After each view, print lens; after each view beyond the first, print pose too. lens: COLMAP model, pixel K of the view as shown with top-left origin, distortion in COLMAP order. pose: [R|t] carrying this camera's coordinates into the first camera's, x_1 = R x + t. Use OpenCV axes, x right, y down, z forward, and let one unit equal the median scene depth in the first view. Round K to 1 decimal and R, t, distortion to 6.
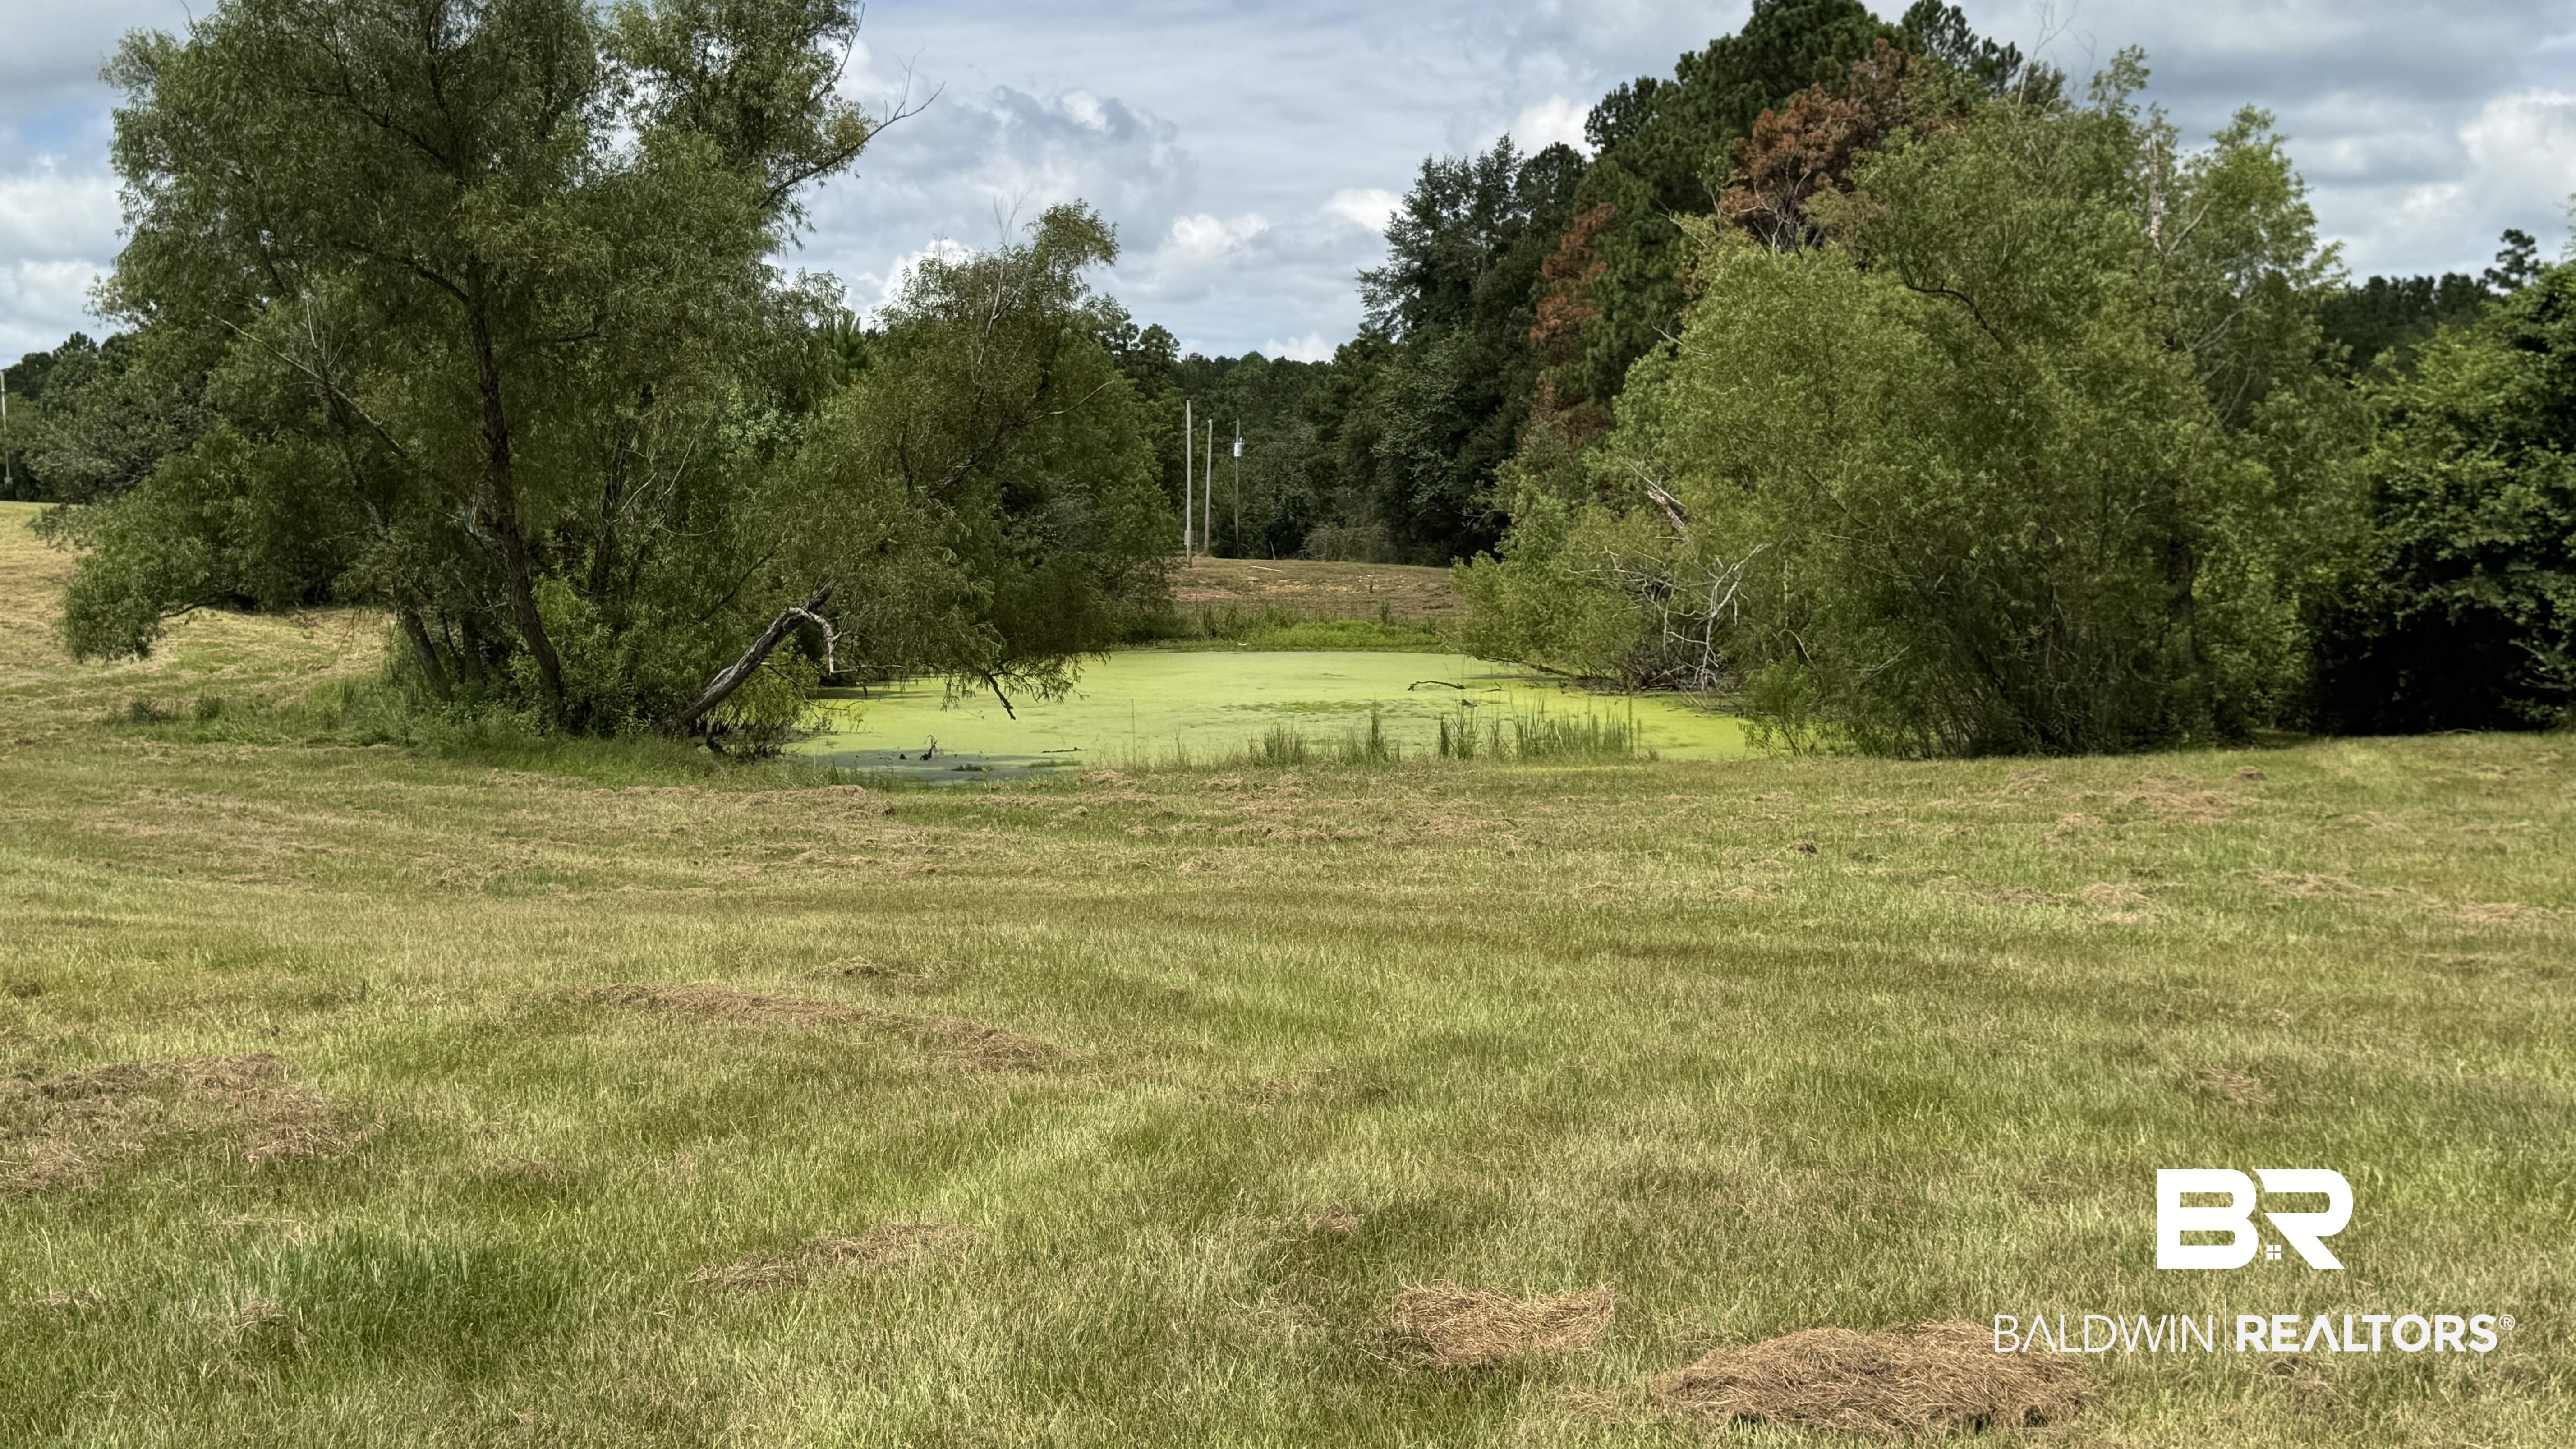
lens RADIAL K [[3089.8, 0, 1287.7], [0, 3089.8, 724.3], [0, 0, 1]] dist [-0.005168, 0.000000]
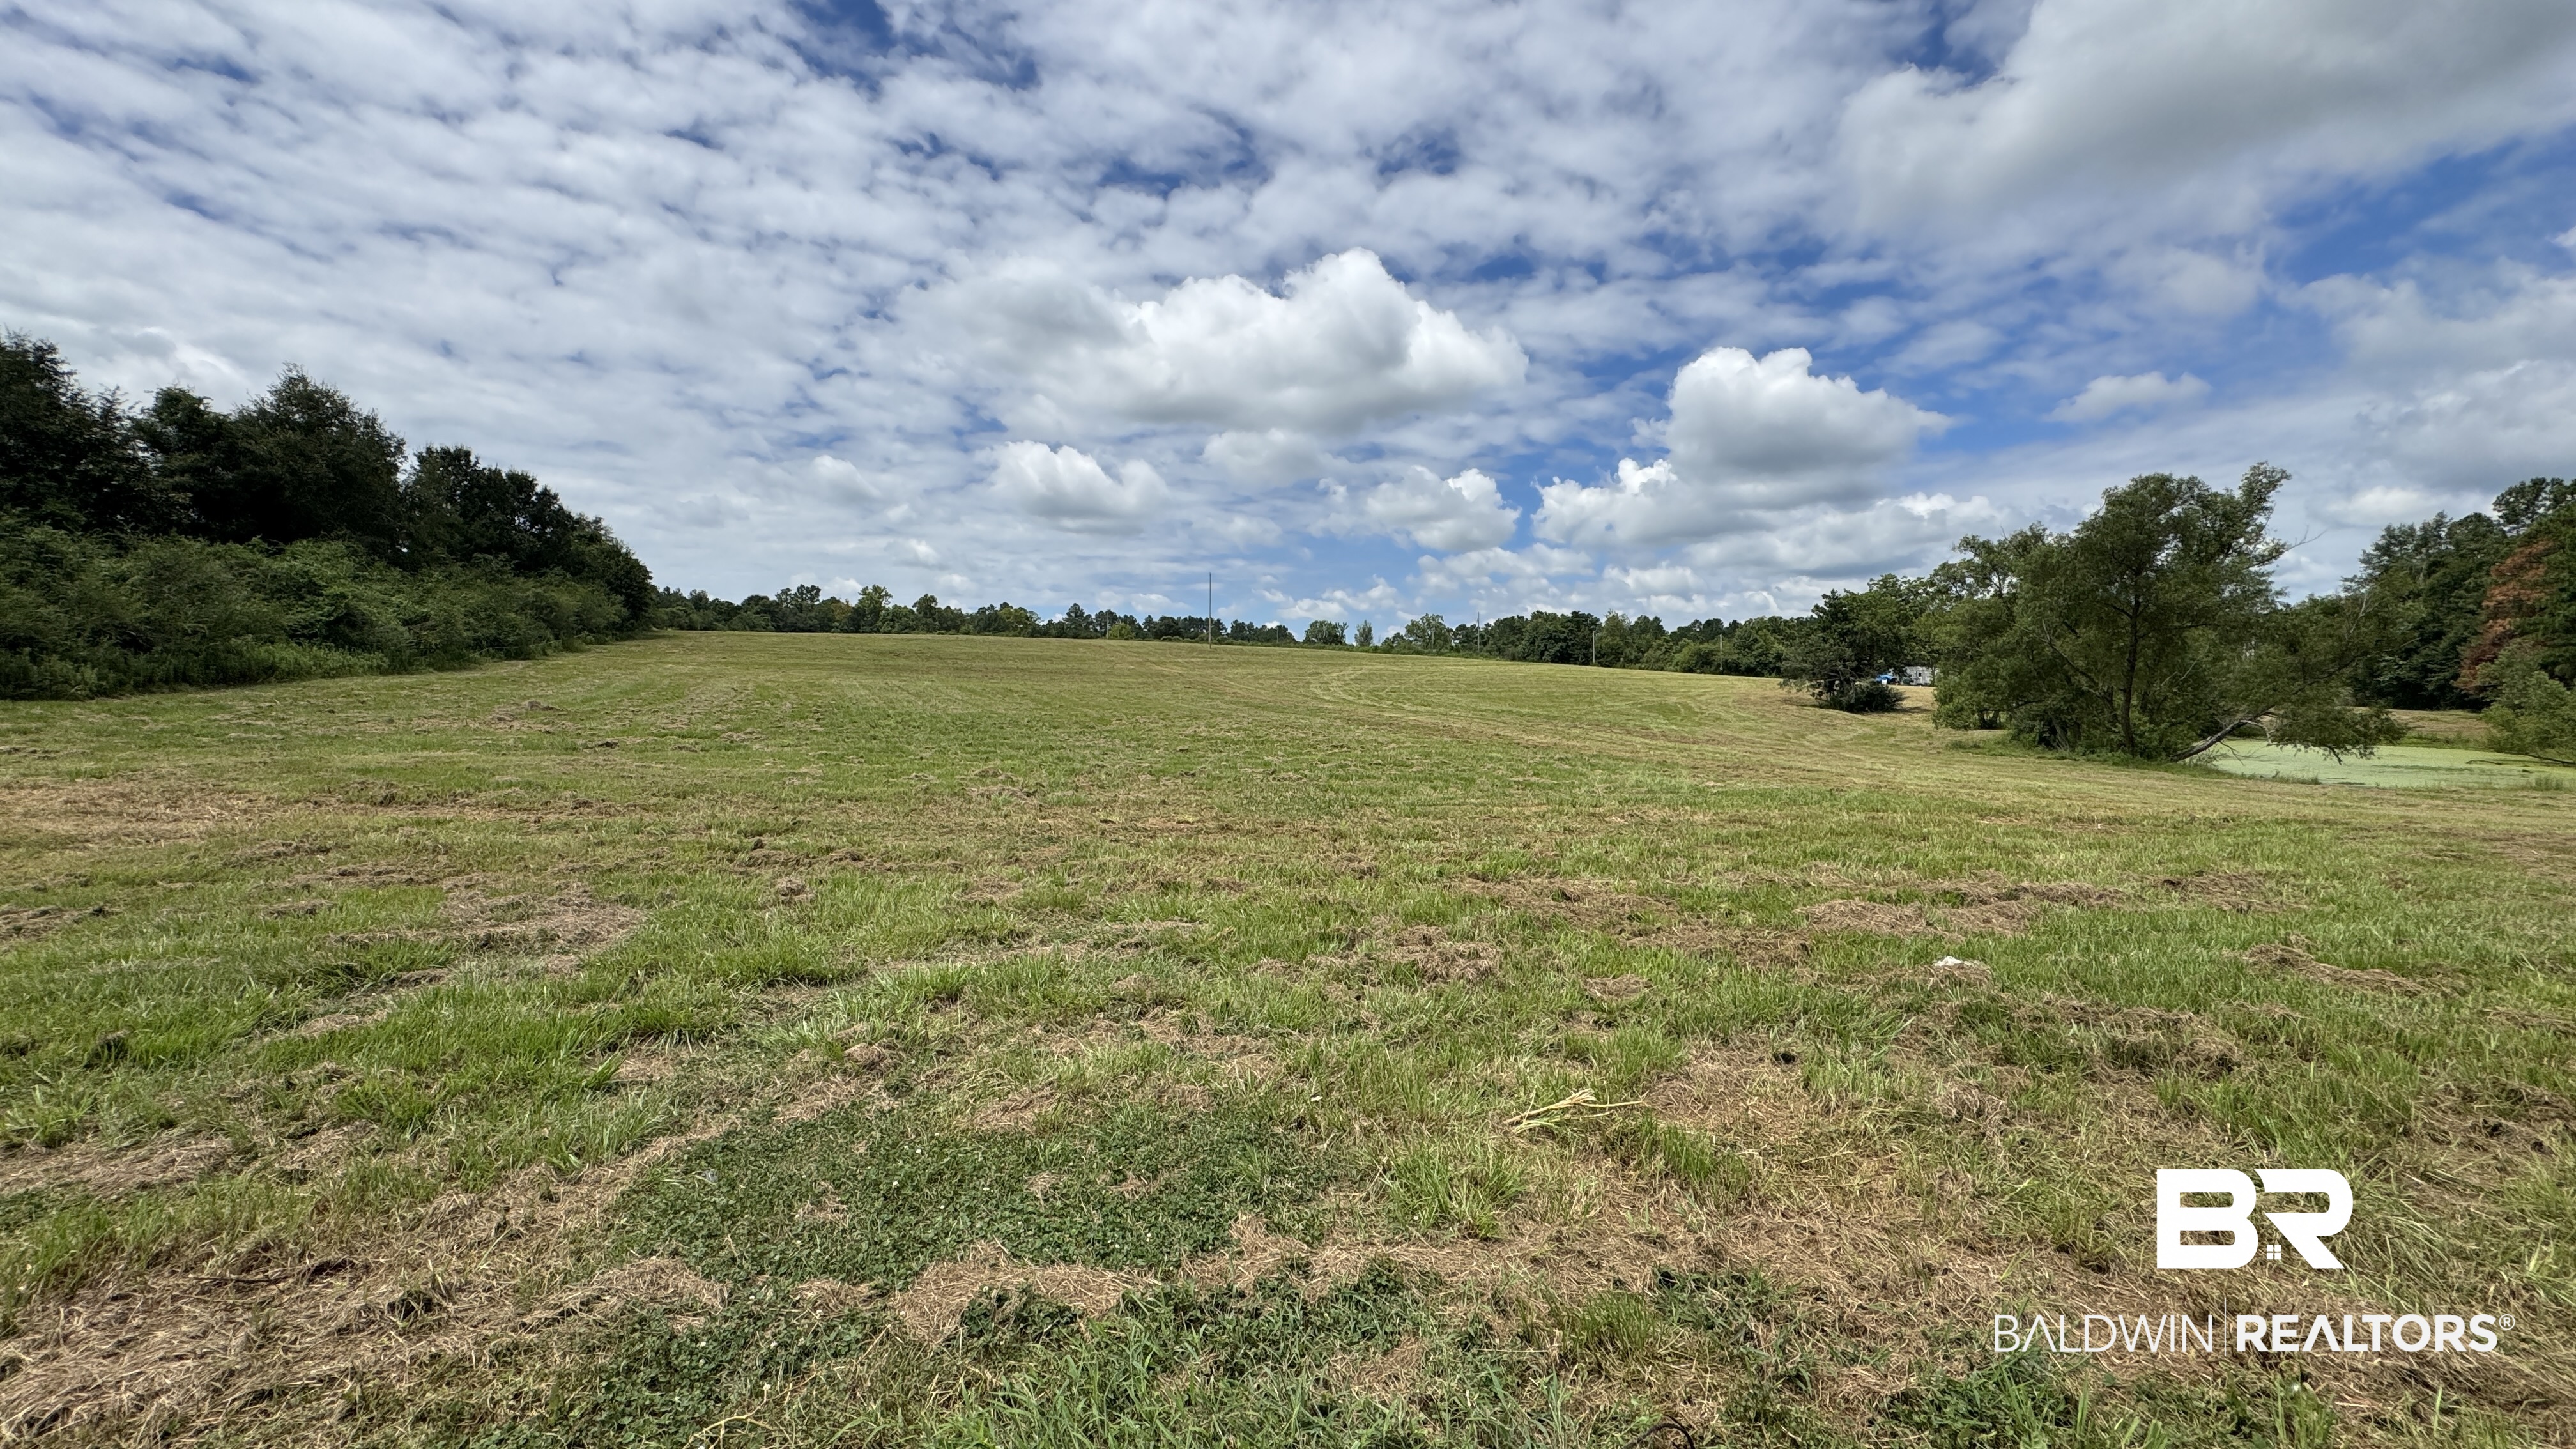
lens RADIAL K [[1086.3, 0, 1288.6], [0, 1086.3, 721.2], [0, 0, 1]] dist [-0.000218, 0.000016]
pose [[0.767242, 0.033049, -0.640506, -0.056165], [-0.051776, 0.998604, -0.010494, 0.005623], [0.639265, 0.041214, 0.767882, -0.093211]]
